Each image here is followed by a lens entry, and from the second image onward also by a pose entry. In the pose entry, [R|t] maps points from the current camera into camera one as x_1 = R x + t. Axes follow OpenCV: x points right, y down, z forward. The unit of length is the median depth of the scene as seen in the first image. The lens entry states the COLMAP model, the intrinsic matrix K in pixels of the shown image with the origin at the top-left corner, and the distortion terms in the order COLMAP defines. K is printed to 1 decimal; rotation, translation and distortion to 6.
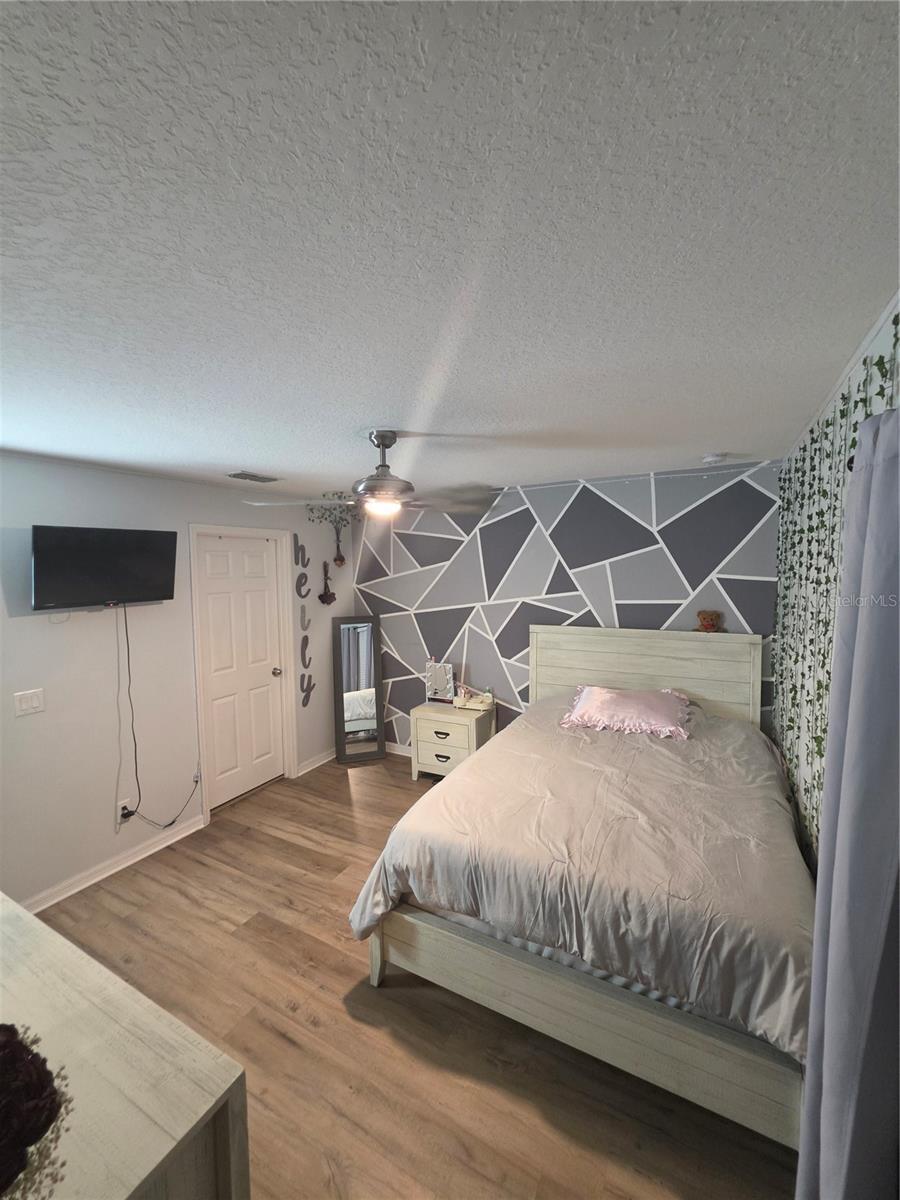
lens RADIAL K [[481.1, 0, 452.2], [0, 481.1, 602.4], [0, 0, 1]] dist [-0.004281, 0.002084]
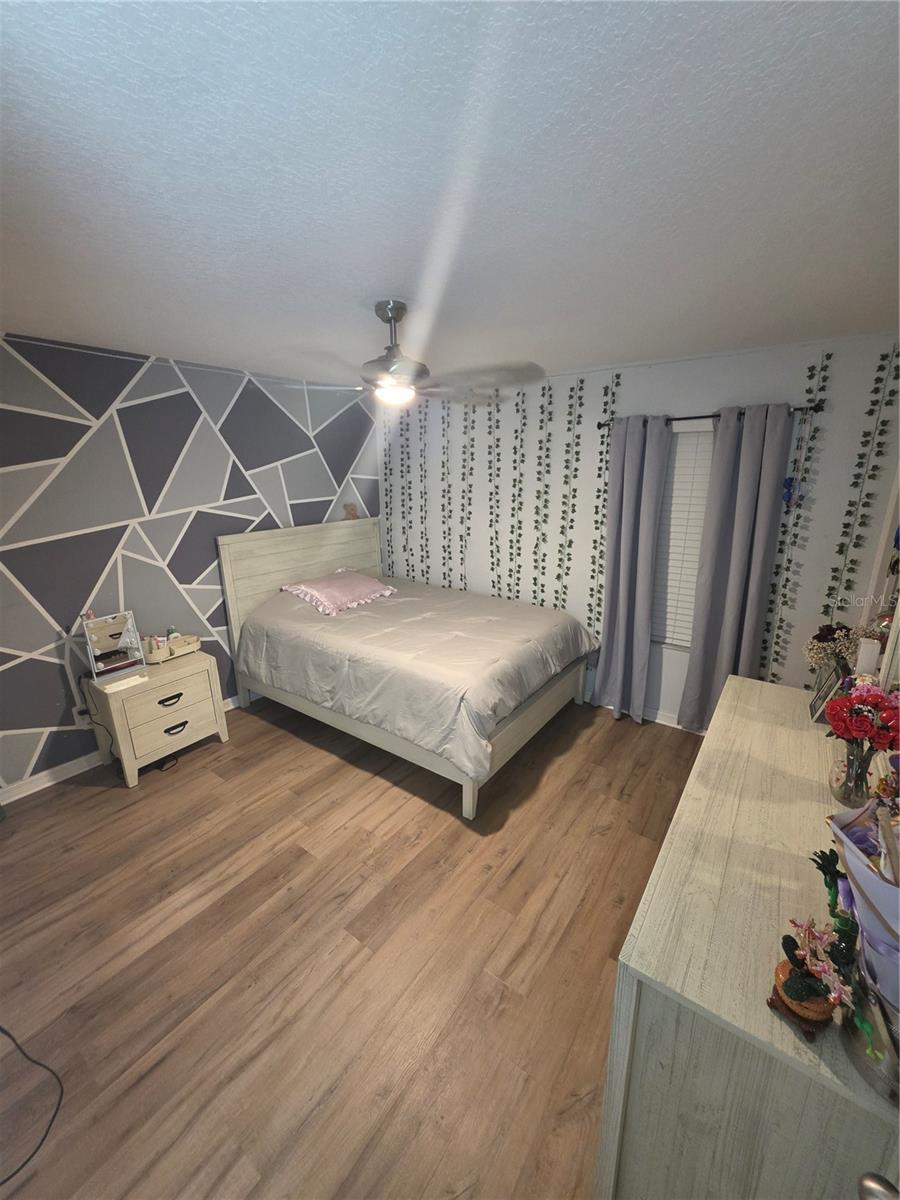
lens RADIAL K [[481.1, 0, 454.8], [0, 481.1, 601.5], [0, 0, 1]] dist [-0.004281, 0.002084]
pose [[0.121879, -0.254064, 0.959477, -0.671938], [0.078111, 0.966141, 0.245906, -0.021060], [-0.989467, 0.044975, 0.137598, 0.477766]]
